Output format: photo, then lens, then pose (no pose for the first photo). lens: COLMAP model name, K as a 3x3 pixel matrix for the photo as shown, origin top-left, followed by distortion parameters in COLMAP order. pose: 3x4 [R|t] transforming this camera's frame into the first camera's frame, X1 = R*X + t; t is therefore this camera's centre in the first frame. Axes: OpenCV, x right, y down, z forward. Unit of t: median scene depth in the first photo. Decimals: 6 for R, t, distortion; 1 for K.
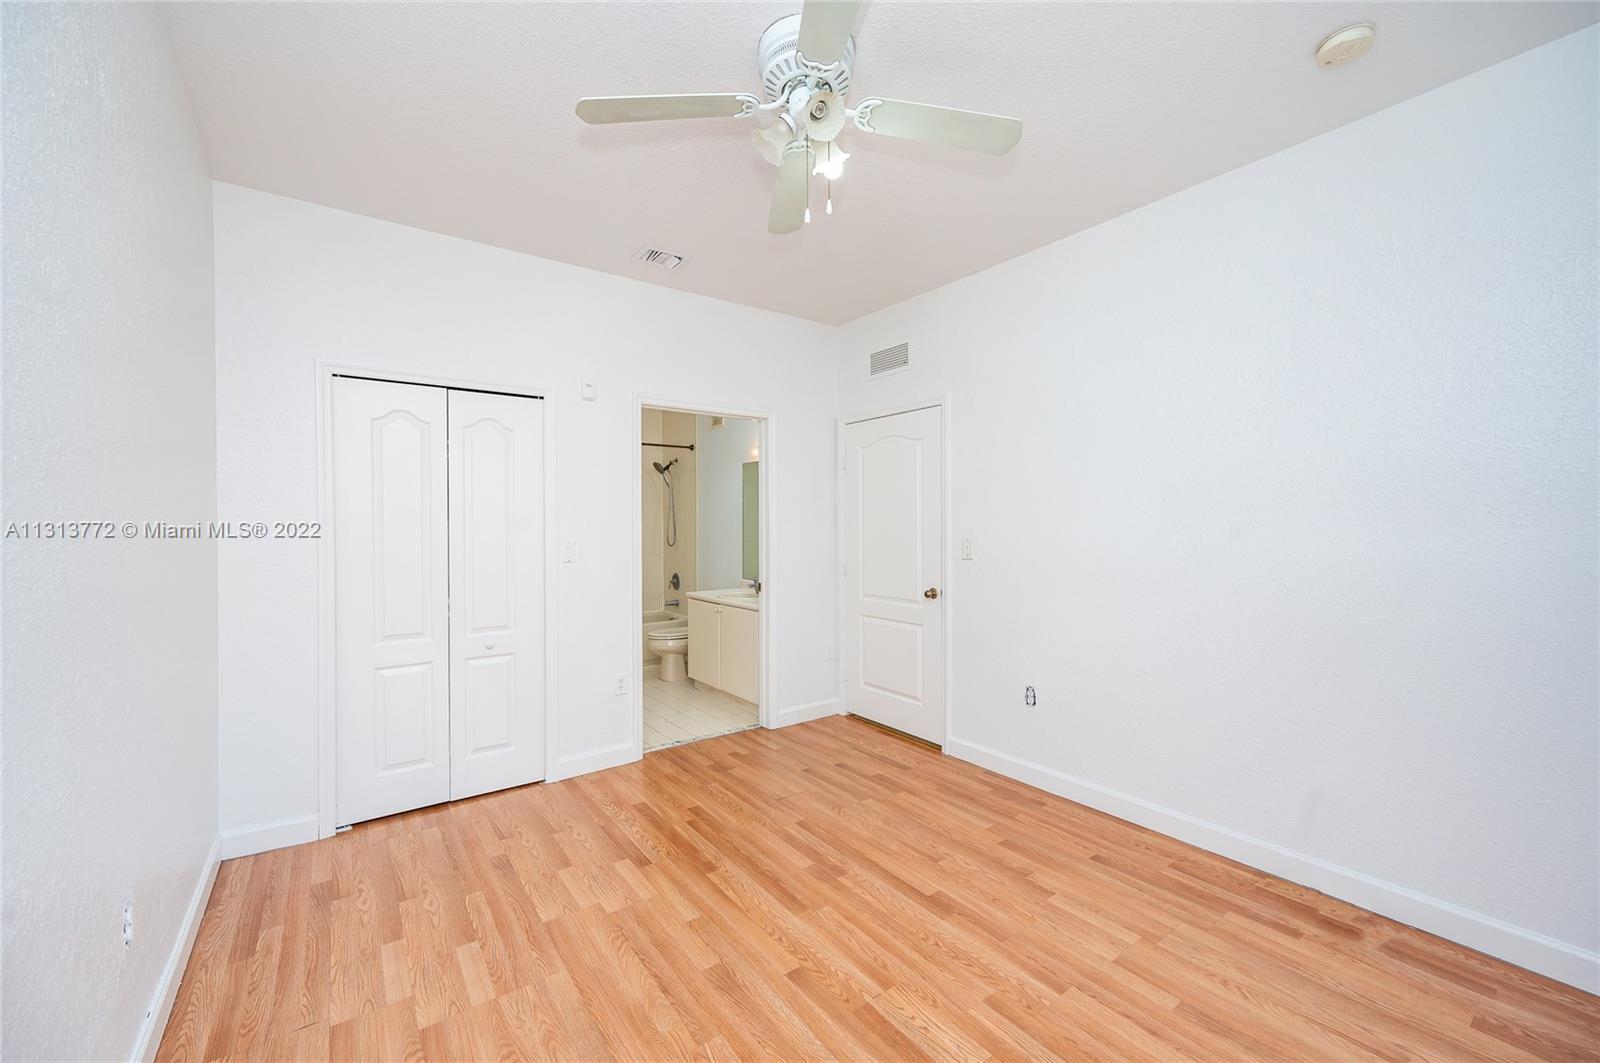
lens RADIAL K [[628.9, 0, 800.0], [0, 628.9, 531.5], [0, 0, 1]] dist [0.000291, -0.000004]
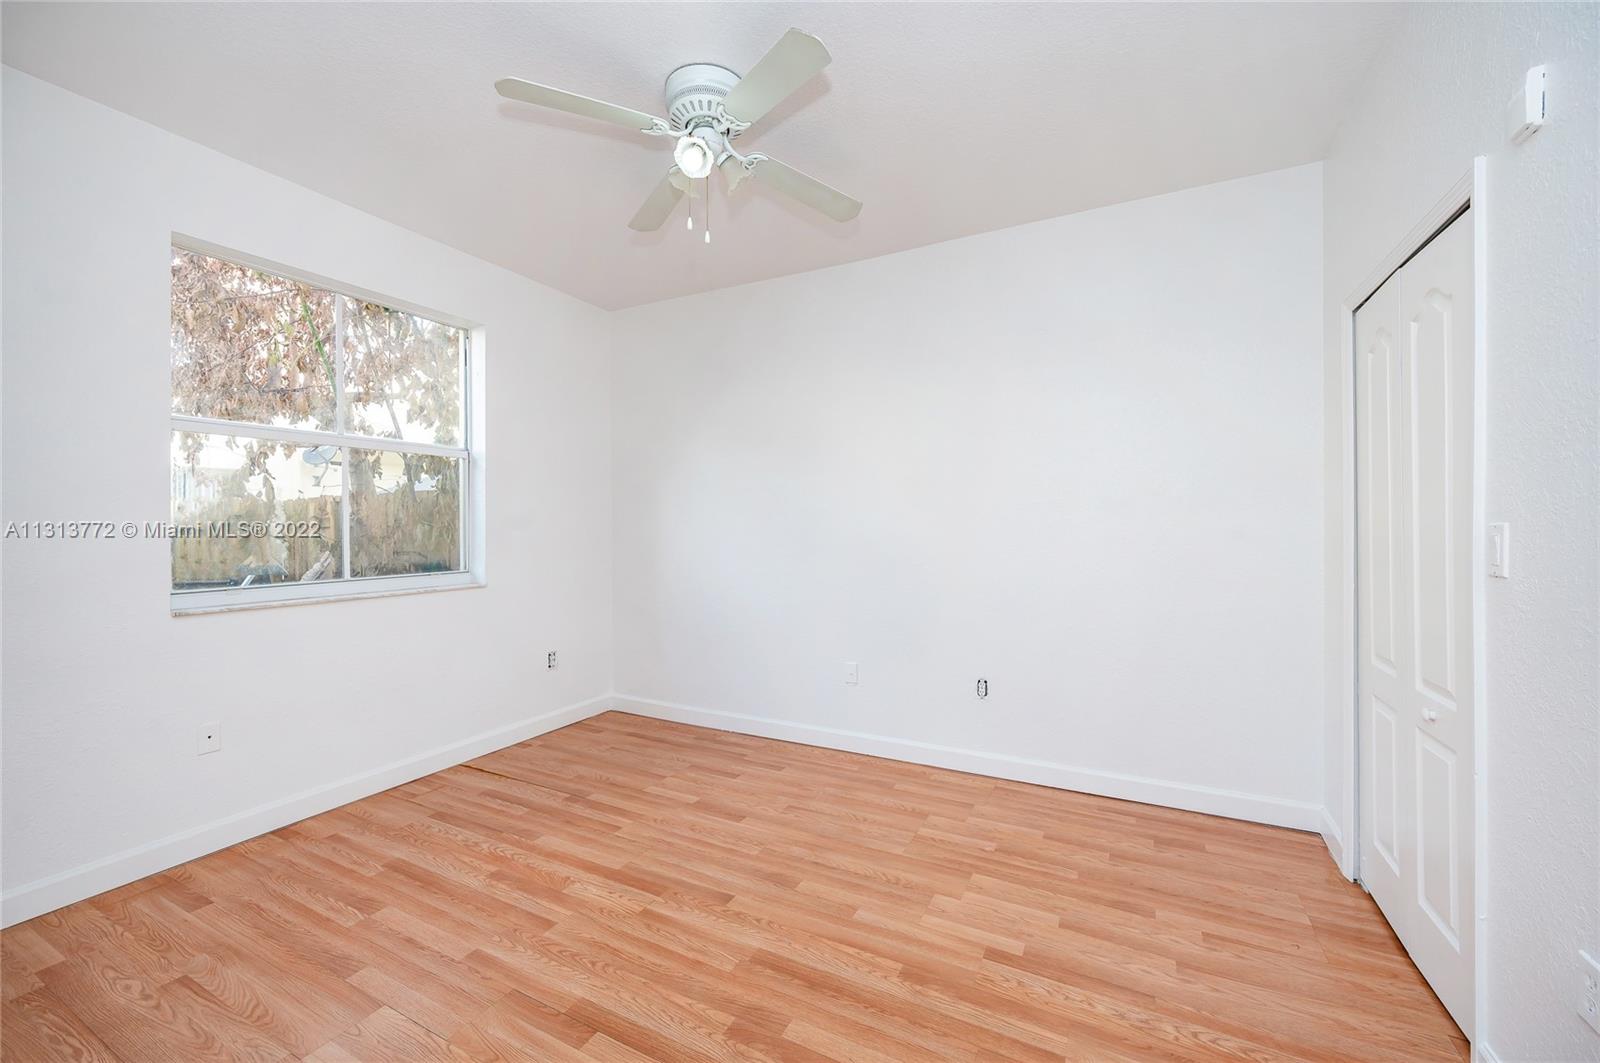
lens RADIAL K [[628.9, 0, 800.0], [0, 628.9, 531.5], [0, 0, 1]] dist [0.000291, -0.000004]
pose [[-0.898255, 0.011617, -0.439321, 0.331980], [0.004364, 0.999837, 0.017517, 0.018753], [0.439453, 0.013818, -0.898159, 1.881813]]
